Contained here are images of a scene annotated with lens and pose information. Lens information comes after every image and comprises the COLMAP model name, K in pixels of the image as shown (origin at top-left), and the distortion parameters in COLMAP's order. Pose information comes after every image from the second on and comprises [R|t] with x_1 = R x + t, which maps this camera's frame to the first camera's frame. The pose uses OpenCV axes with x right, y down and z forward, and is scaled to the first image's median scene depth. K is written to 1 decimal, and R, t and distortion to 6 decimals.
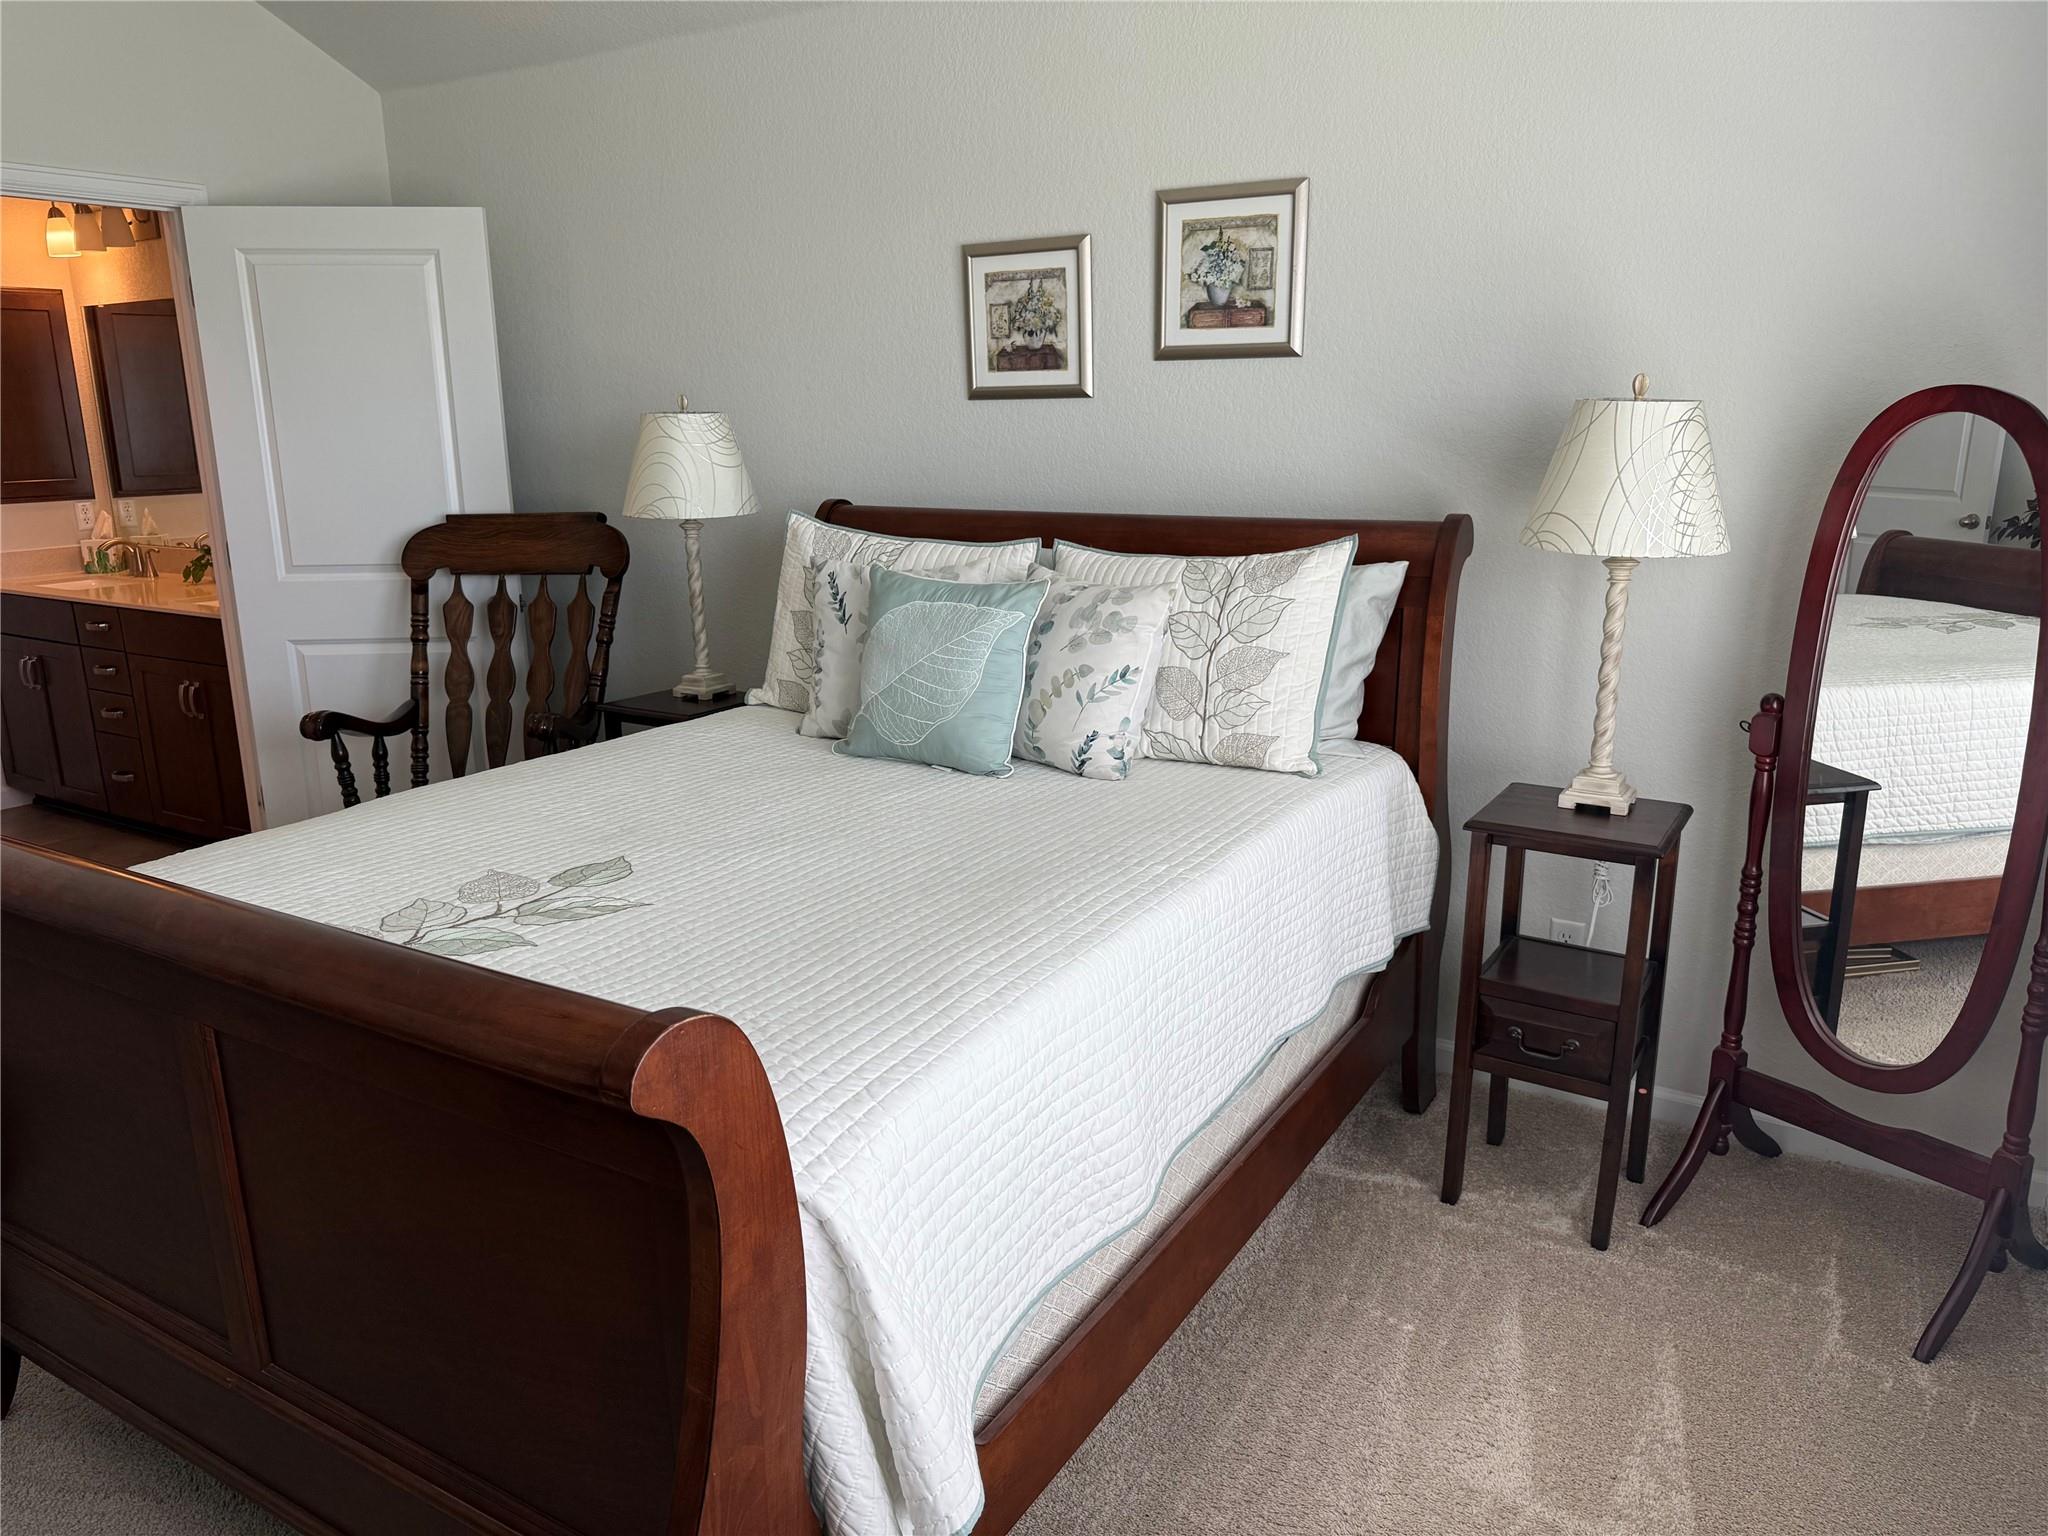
lens RADIAL K [[1445.3, 0, 1034.6], [0, 1445.3, 778.8], [0, 0, 1]] dist [0.126063, -0.179292]
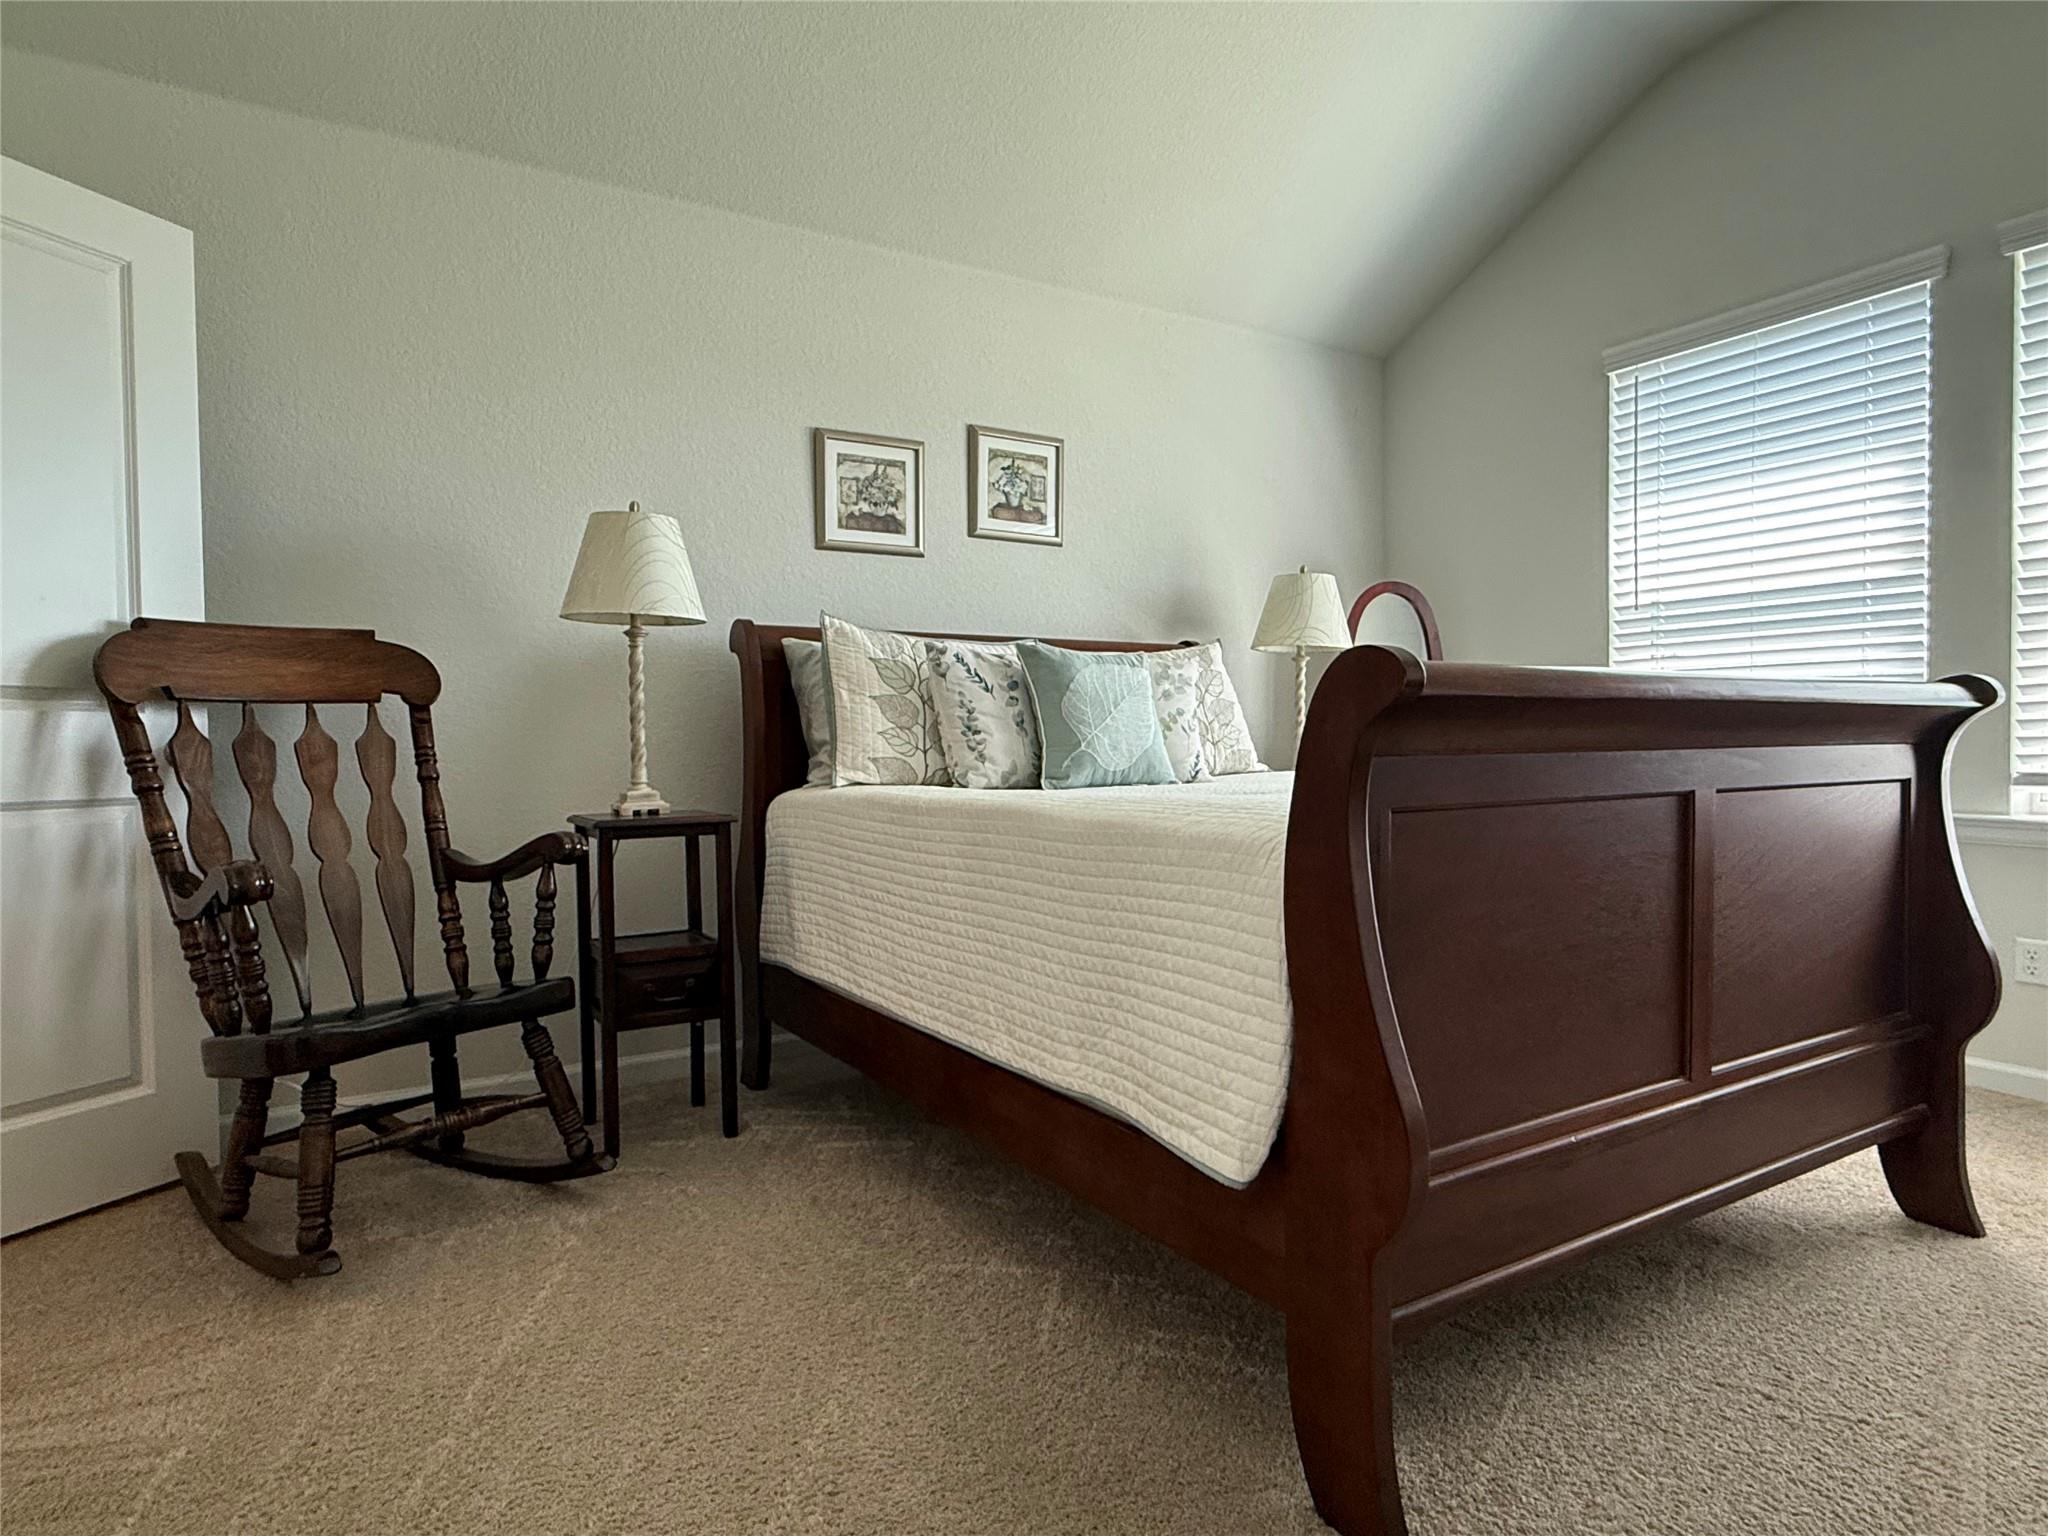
lens RADIAL K [[1118.5, 0, 1024.0], [0, 1118.5, 768.0], [0, 0, 1]] dist [0.005346, 0.000725]
pose [[0.457878, -0.014913, 0.888890, -0.820061], [0.229320, 0.968004, -0.101885, 0.045464], [-0.858930, 0.250491, 0.446648, 0.518711]]
